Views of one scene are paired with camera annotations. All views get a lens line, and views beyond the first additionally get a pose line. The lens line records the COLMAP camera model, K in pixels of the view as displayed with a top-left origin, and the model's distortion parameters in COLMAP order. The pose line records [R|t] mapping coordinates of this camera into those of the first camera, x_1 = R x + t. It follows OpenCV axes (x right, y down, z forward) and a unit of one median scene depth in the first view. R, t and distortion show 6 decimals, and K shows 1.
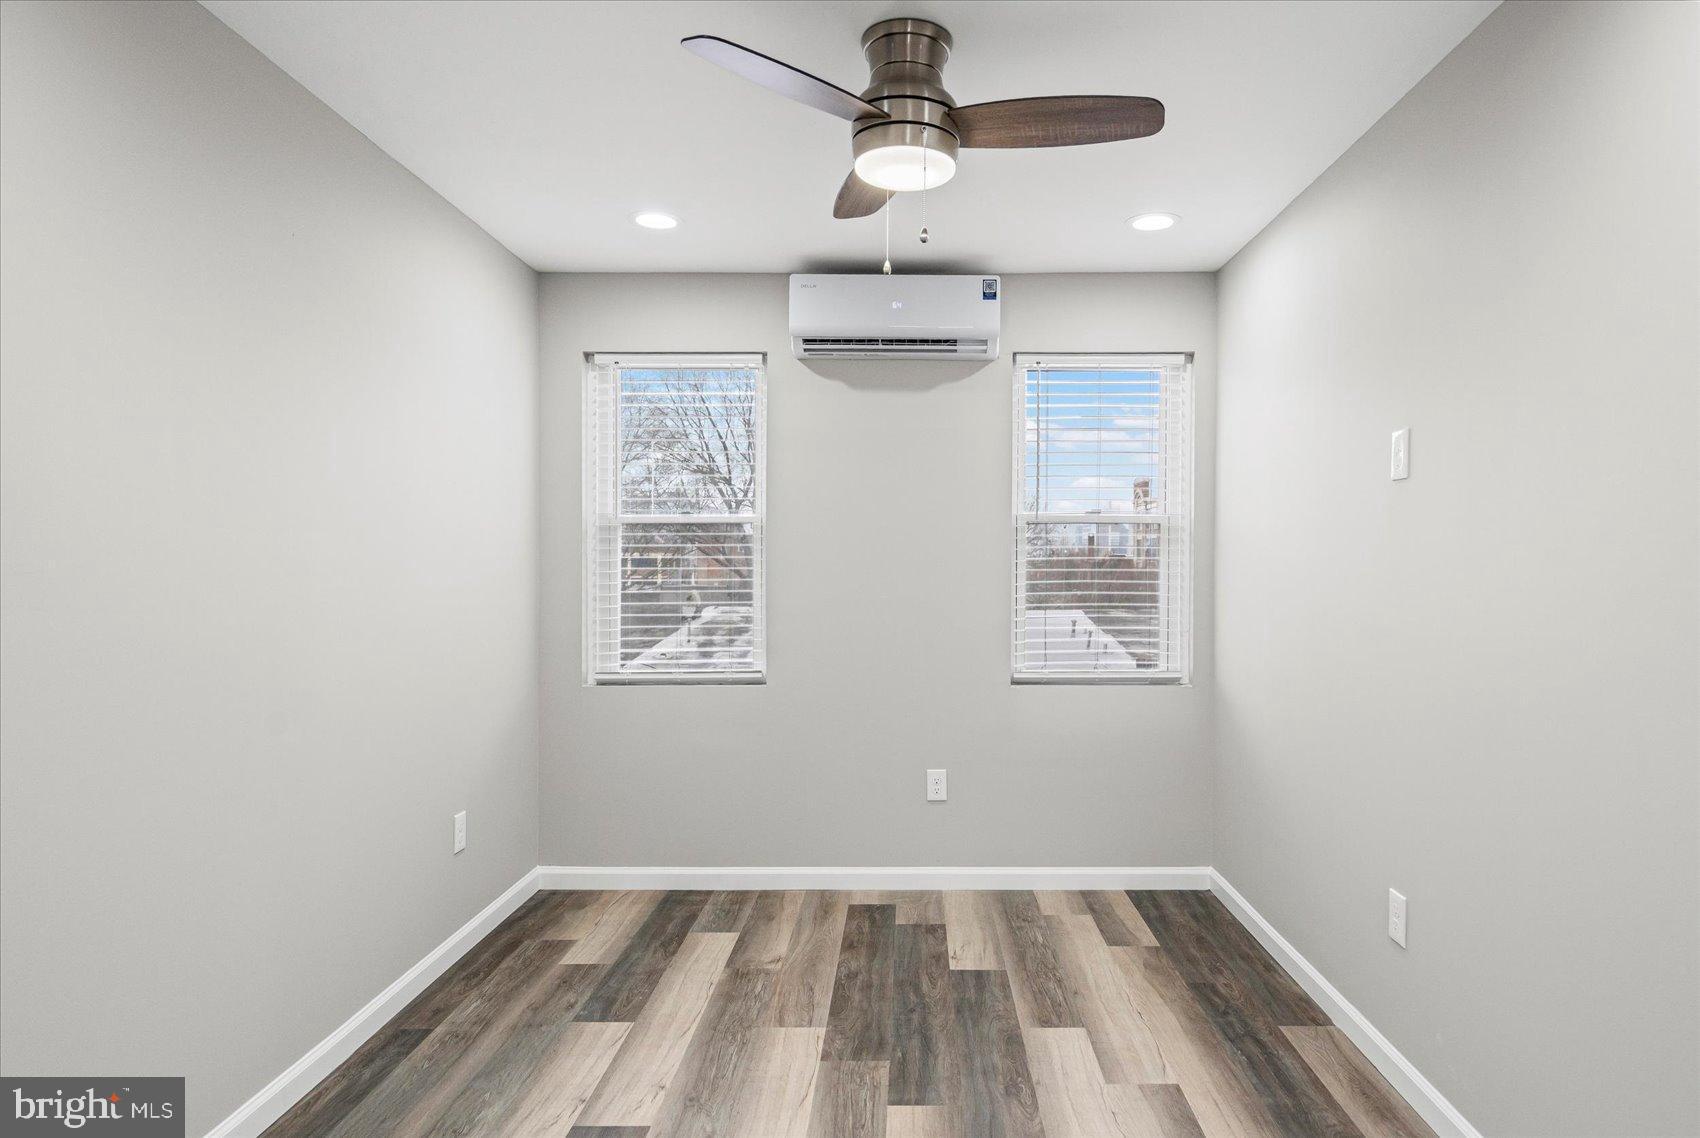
lens RADIAL K [[923.8, 0, 850.6], [0, 923.8, 575.7], [0, 0, 1]] dist [-0.000534, -0.000185]
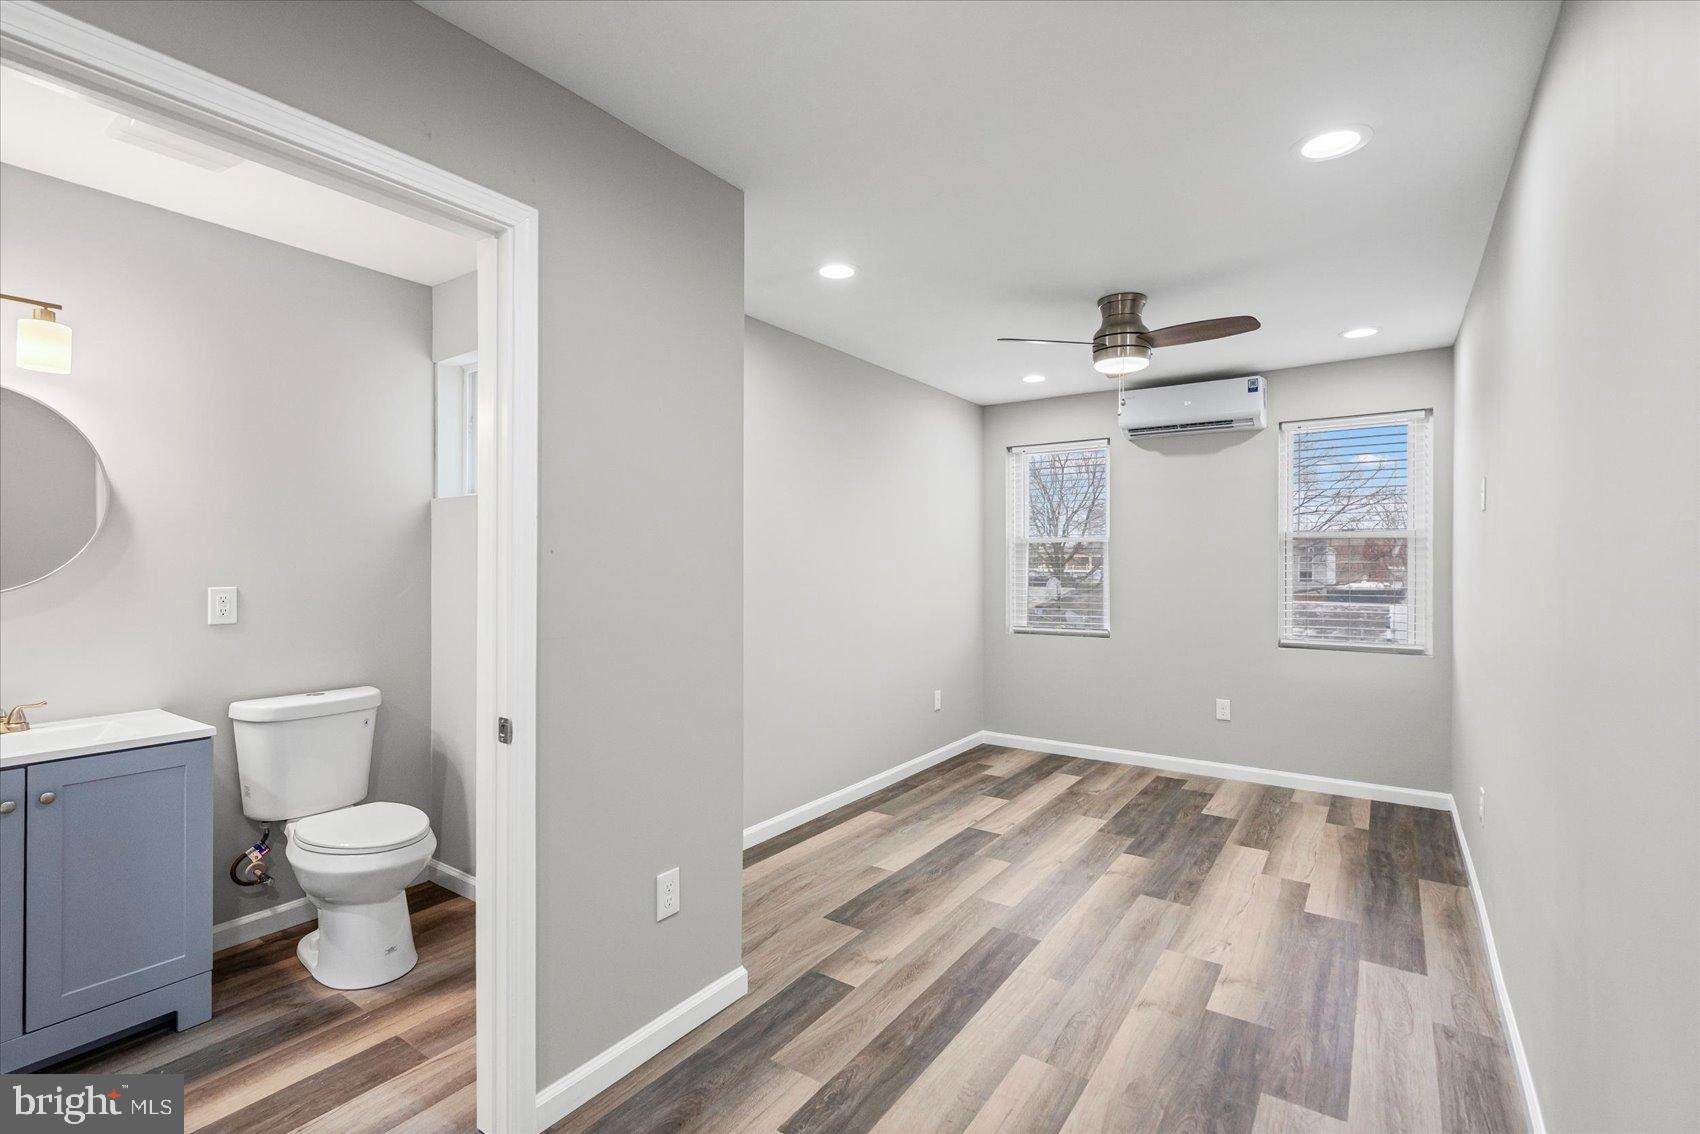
lens RADIAL K [[923.8, 0, 850.6], [0, 923.8, 573.7], [0, 0, 1]] dist [-0.000534, -0.000185]
pose [[0.820053, 0.008128, -0.572231, 0.521483], [-0.002556, 0.999941, 0.010541, -0.014976], [0.572283, -0.007181, 0.820025, -0.686236]]
